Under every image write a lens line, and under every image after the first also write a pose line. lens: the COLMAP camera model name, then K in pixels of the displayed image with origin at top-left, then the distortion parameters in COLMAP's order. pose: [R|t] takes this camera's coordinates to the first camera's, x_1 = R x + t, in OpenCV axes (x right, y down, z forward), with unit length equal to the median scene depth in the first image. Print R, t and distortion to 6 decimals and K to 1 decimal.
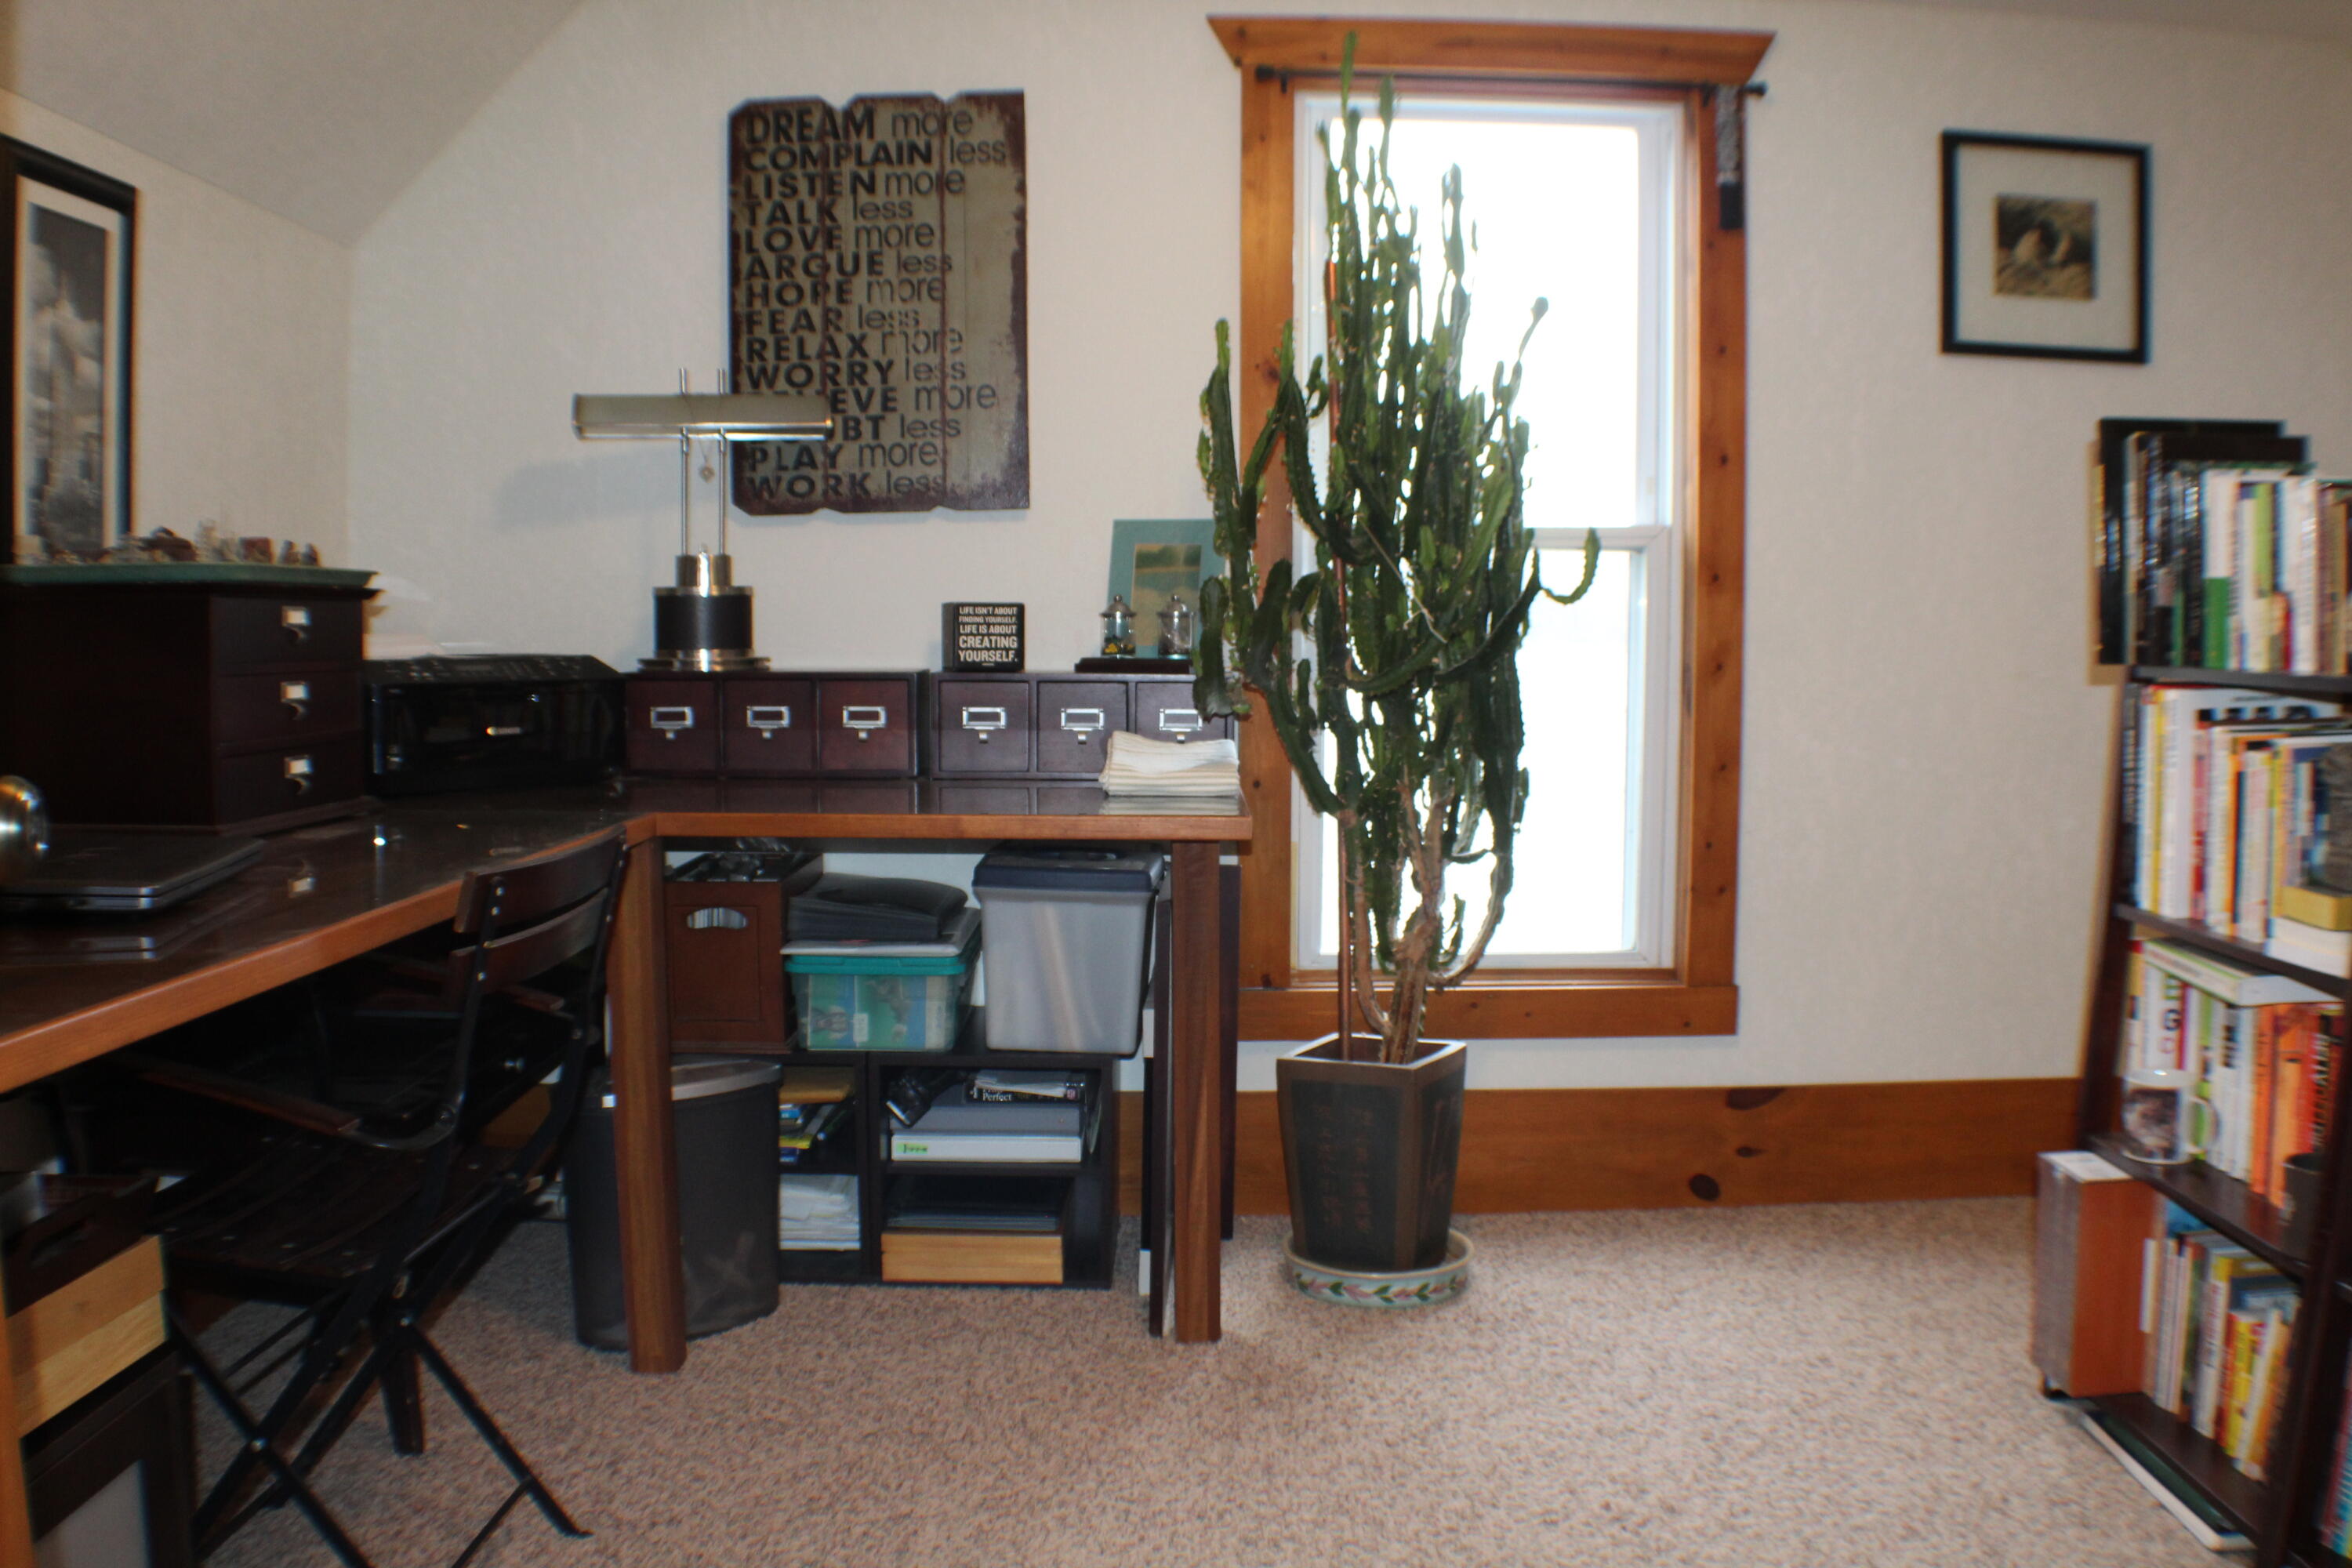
lens RADIAL K [[1931.0, 0, 1213.1], [0, 1931.0, 780.3], [0, 0, 1]] dist [-0.210390, 0.082134]
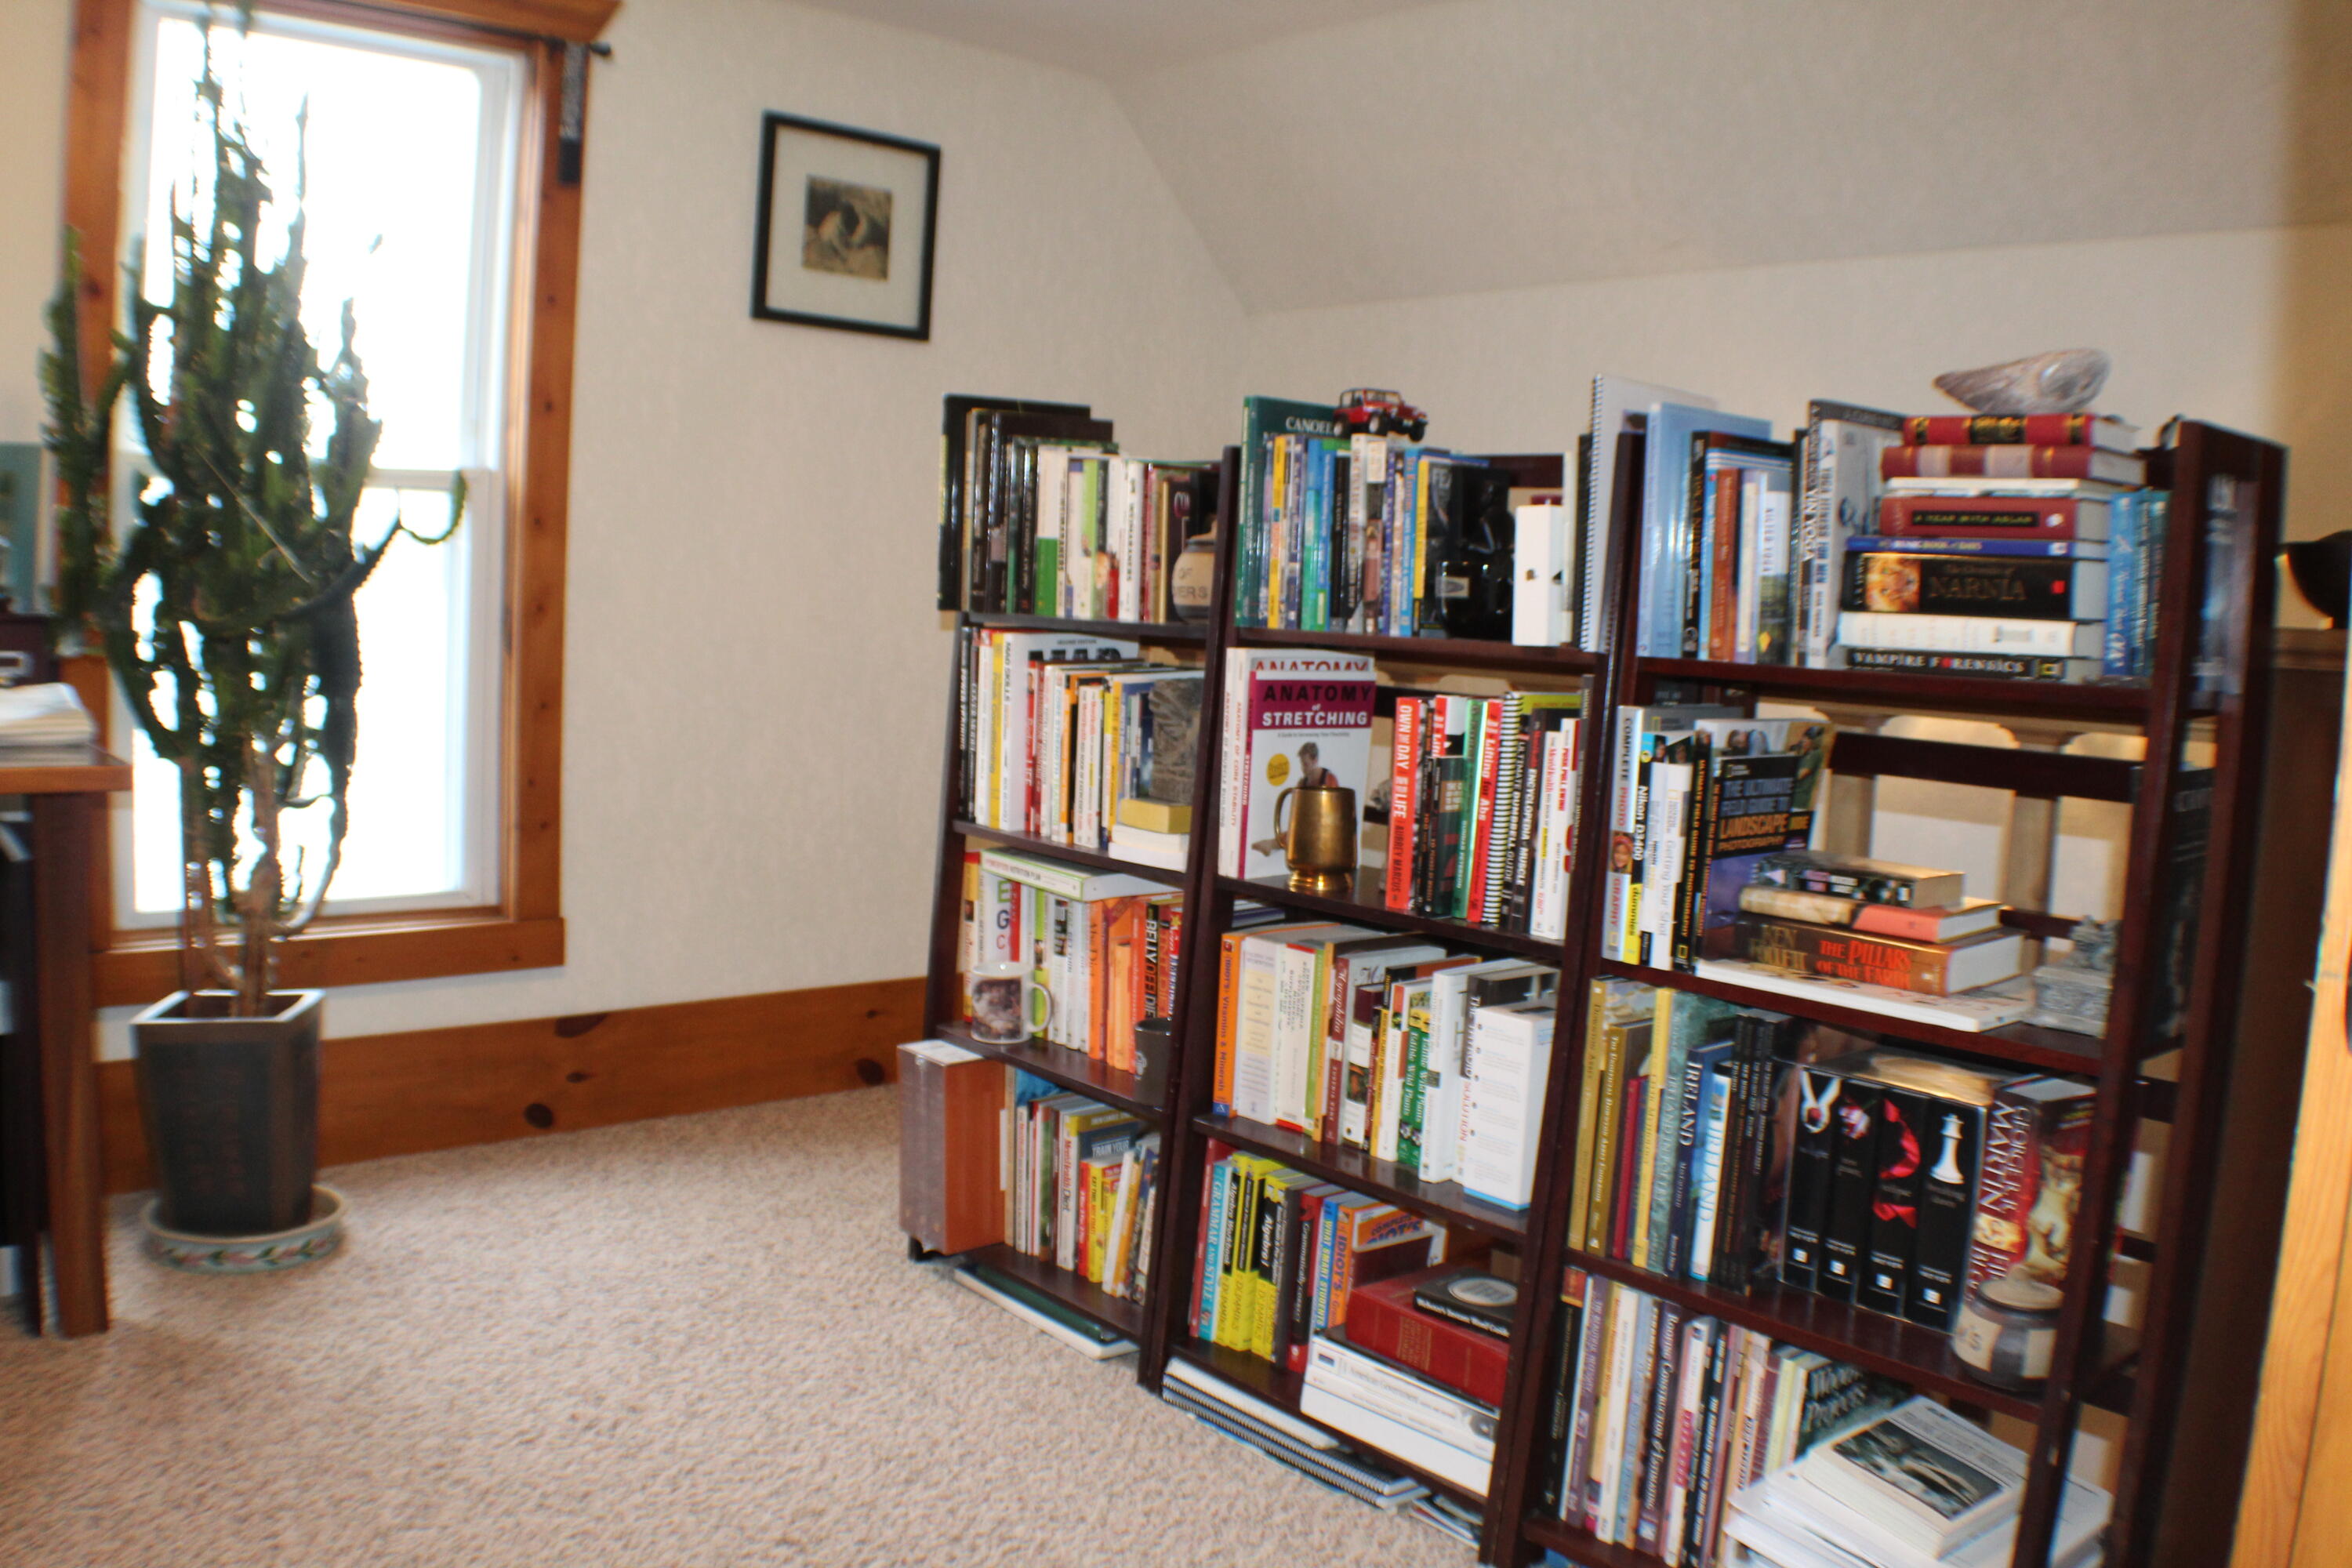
lens RADIAL K [[1931.0, 0, 1213.1], [0, 1931.0, 780.3], [0, 0, 1]] dist [-0.210390, 0.082134]
pose [[0.758509, -0.032964, 0.650828, -0.150824], [0.011559, 0.999243, 0.037140, -0.000500], [-0.651560, -0.020648, 0.758316, -0.009060]]
